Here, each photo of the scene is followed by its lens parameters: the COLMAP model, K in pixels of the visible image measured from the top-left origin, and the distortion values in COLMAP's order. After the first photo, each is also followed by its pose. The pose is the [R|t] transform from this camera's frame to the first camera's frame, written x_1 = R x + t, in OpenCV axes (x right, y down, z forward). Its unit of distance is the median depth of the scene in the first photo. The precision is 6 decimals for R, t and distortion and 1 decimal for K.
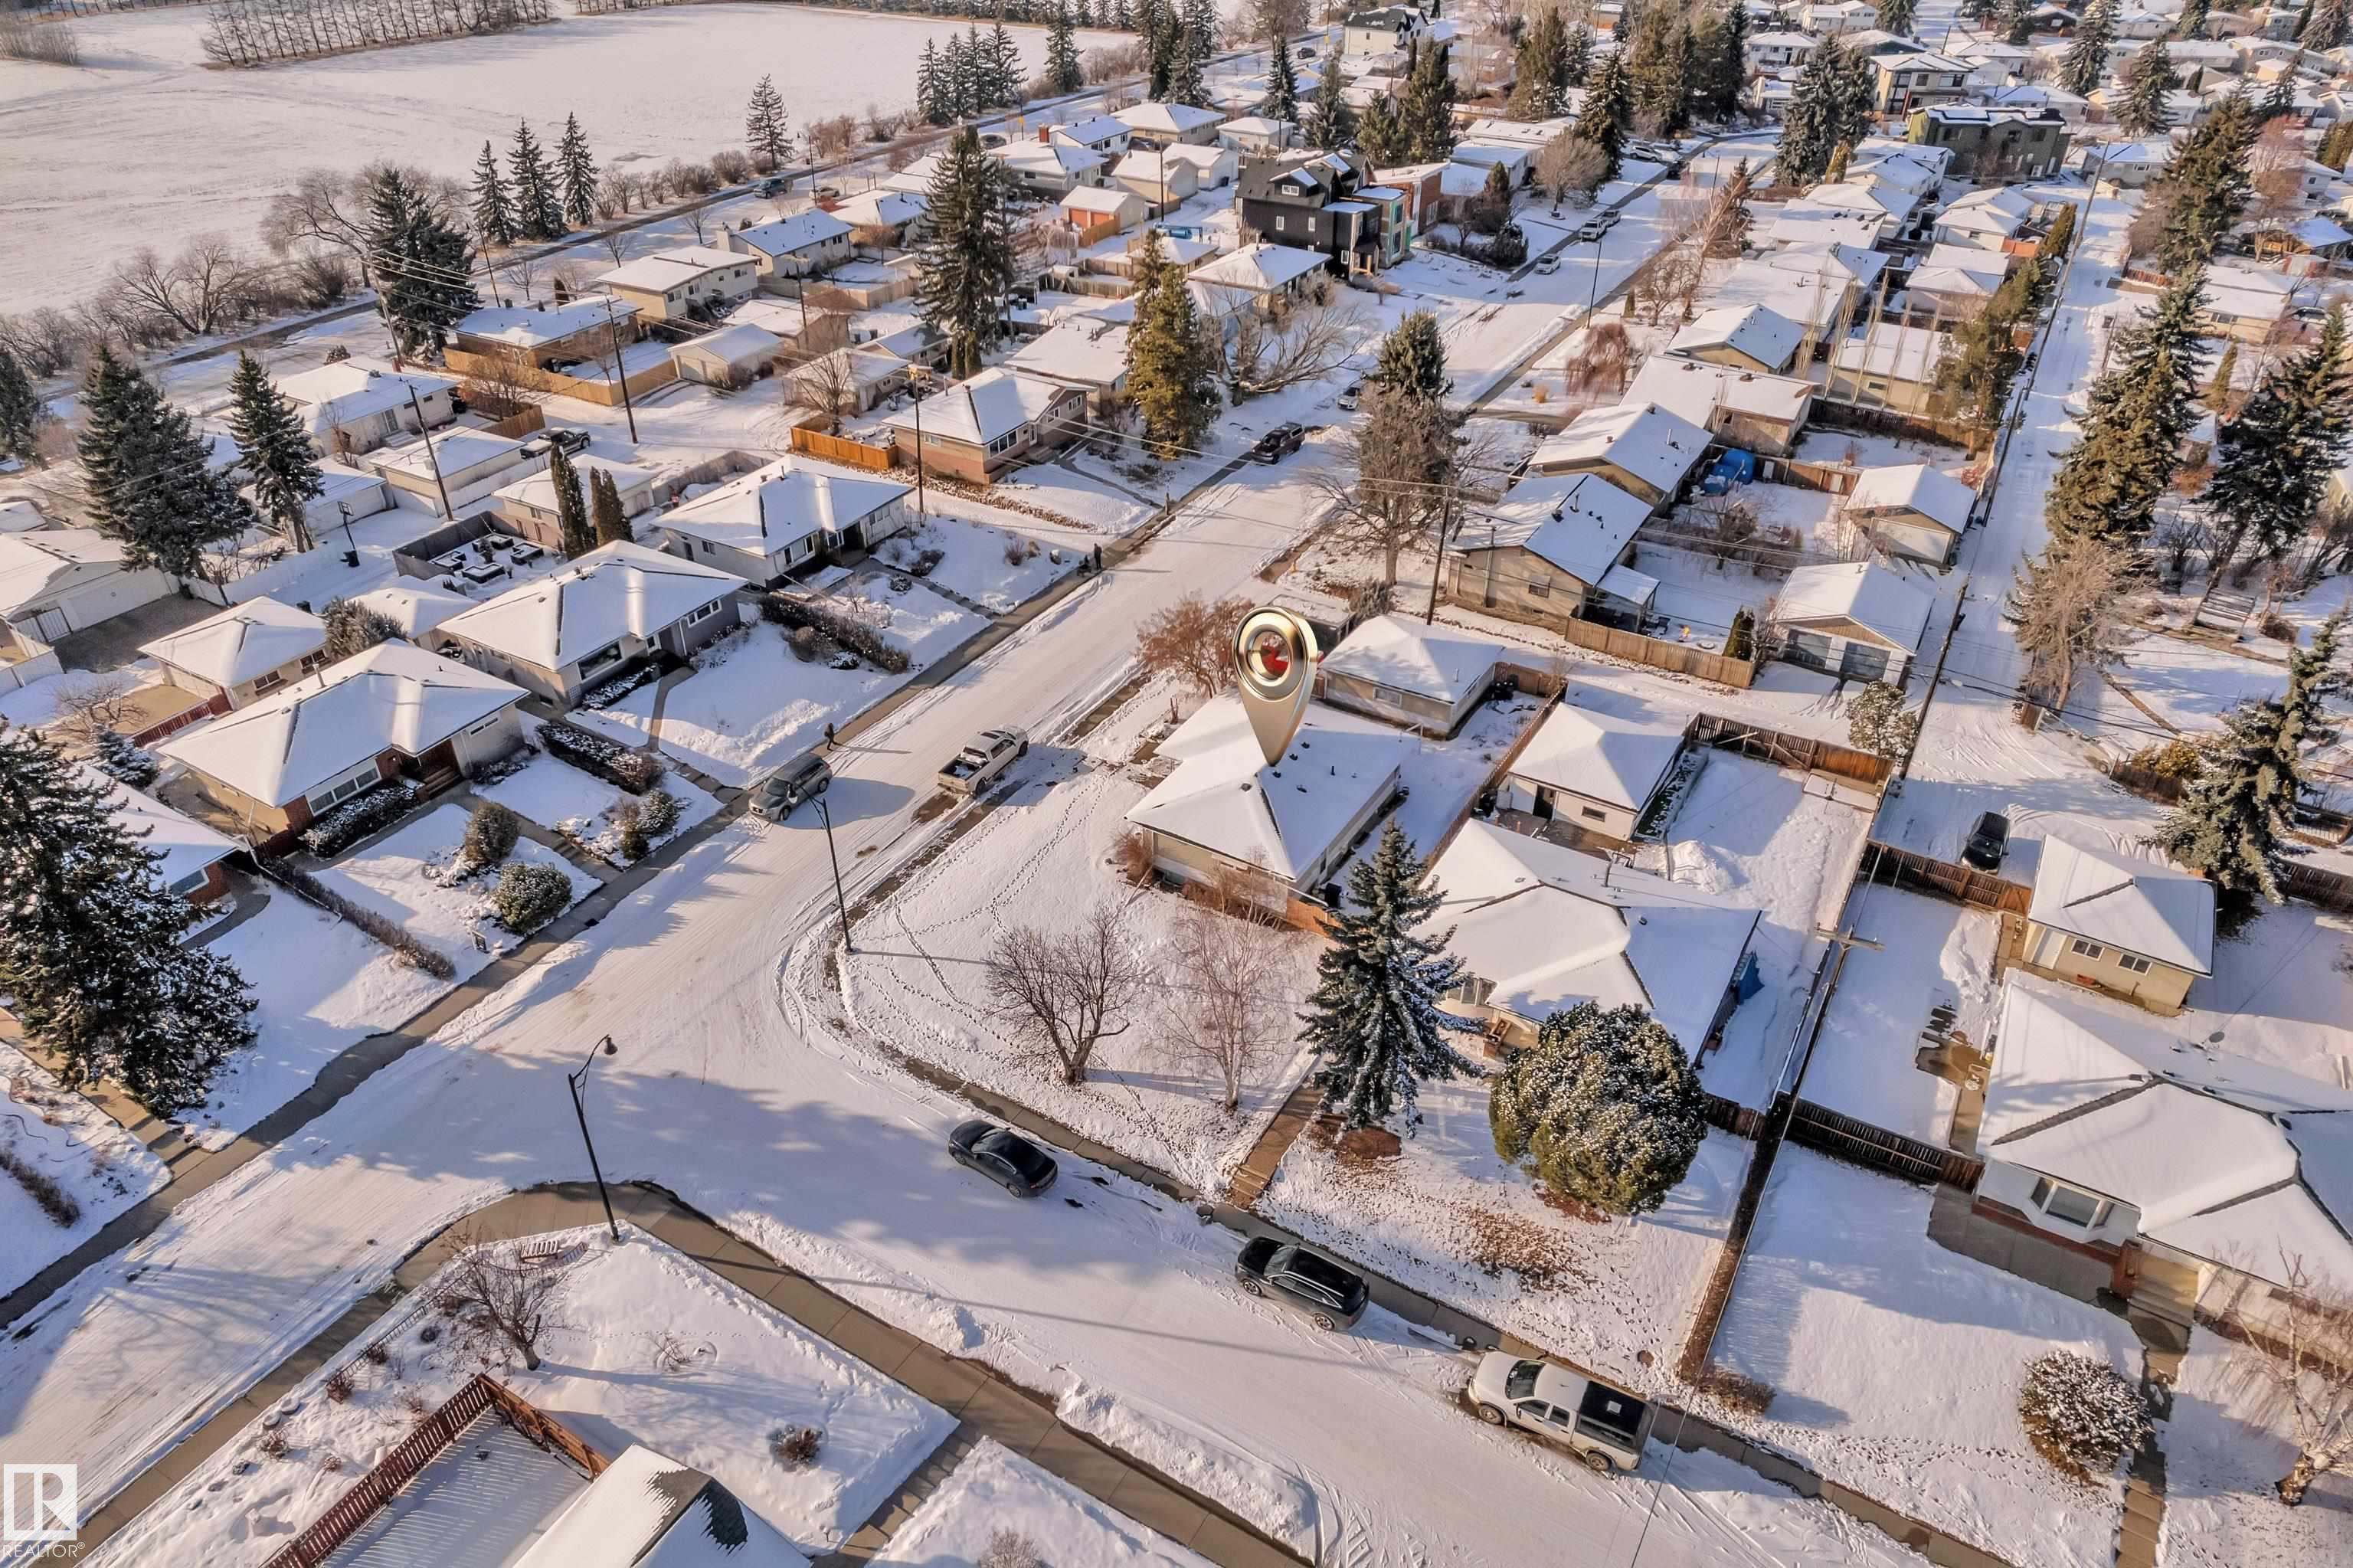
lens RADIAL K [[1512.1, 0, 1181.7], [0, 1512.1, 782.9], [0, 0, 1]] dist [-0.057519, 0.042332]
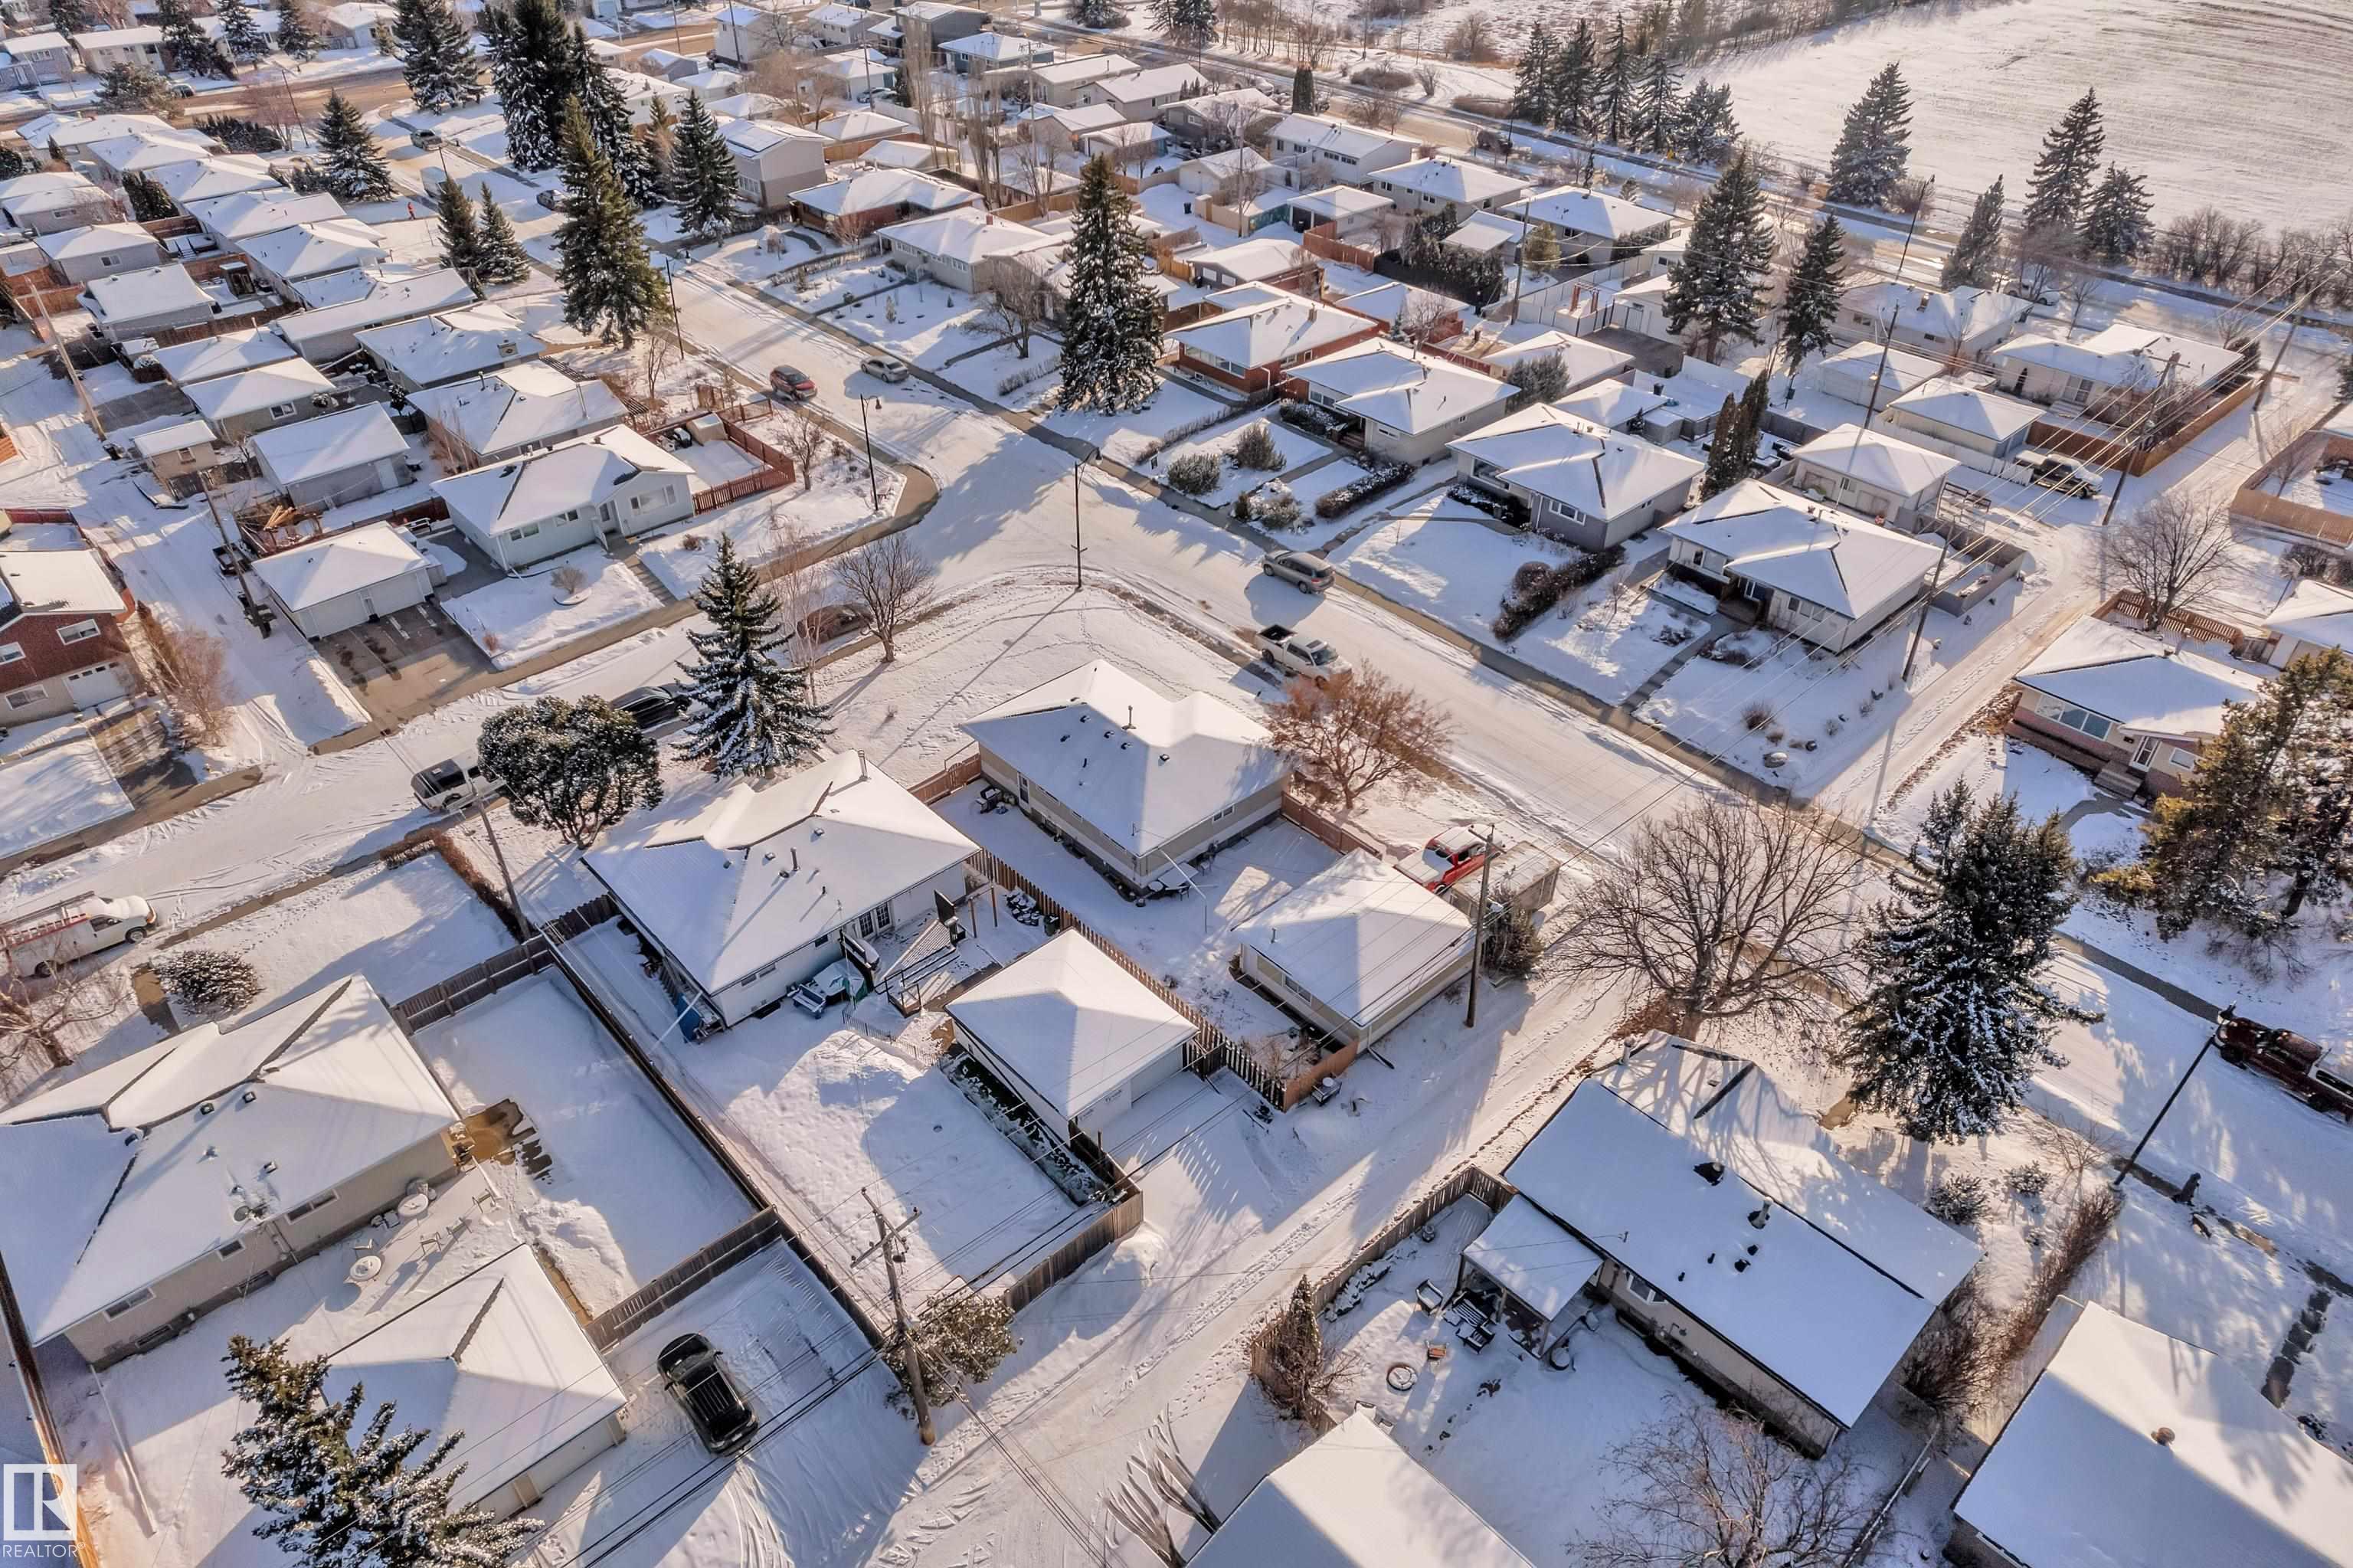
lens RADIAL K [[1507.7, 0, 1163.3], [0, 1507.7, 789.0], [0, 0, 1]] dist [-0.036504, 0.002906]
pose [[-0.293789, 0.579650, -0.760062, 0.982997], [-0.532281, 0.561253, 0.633776, -0.756217], [0.793955, 0.590763, 0.143646, 1.075777]]
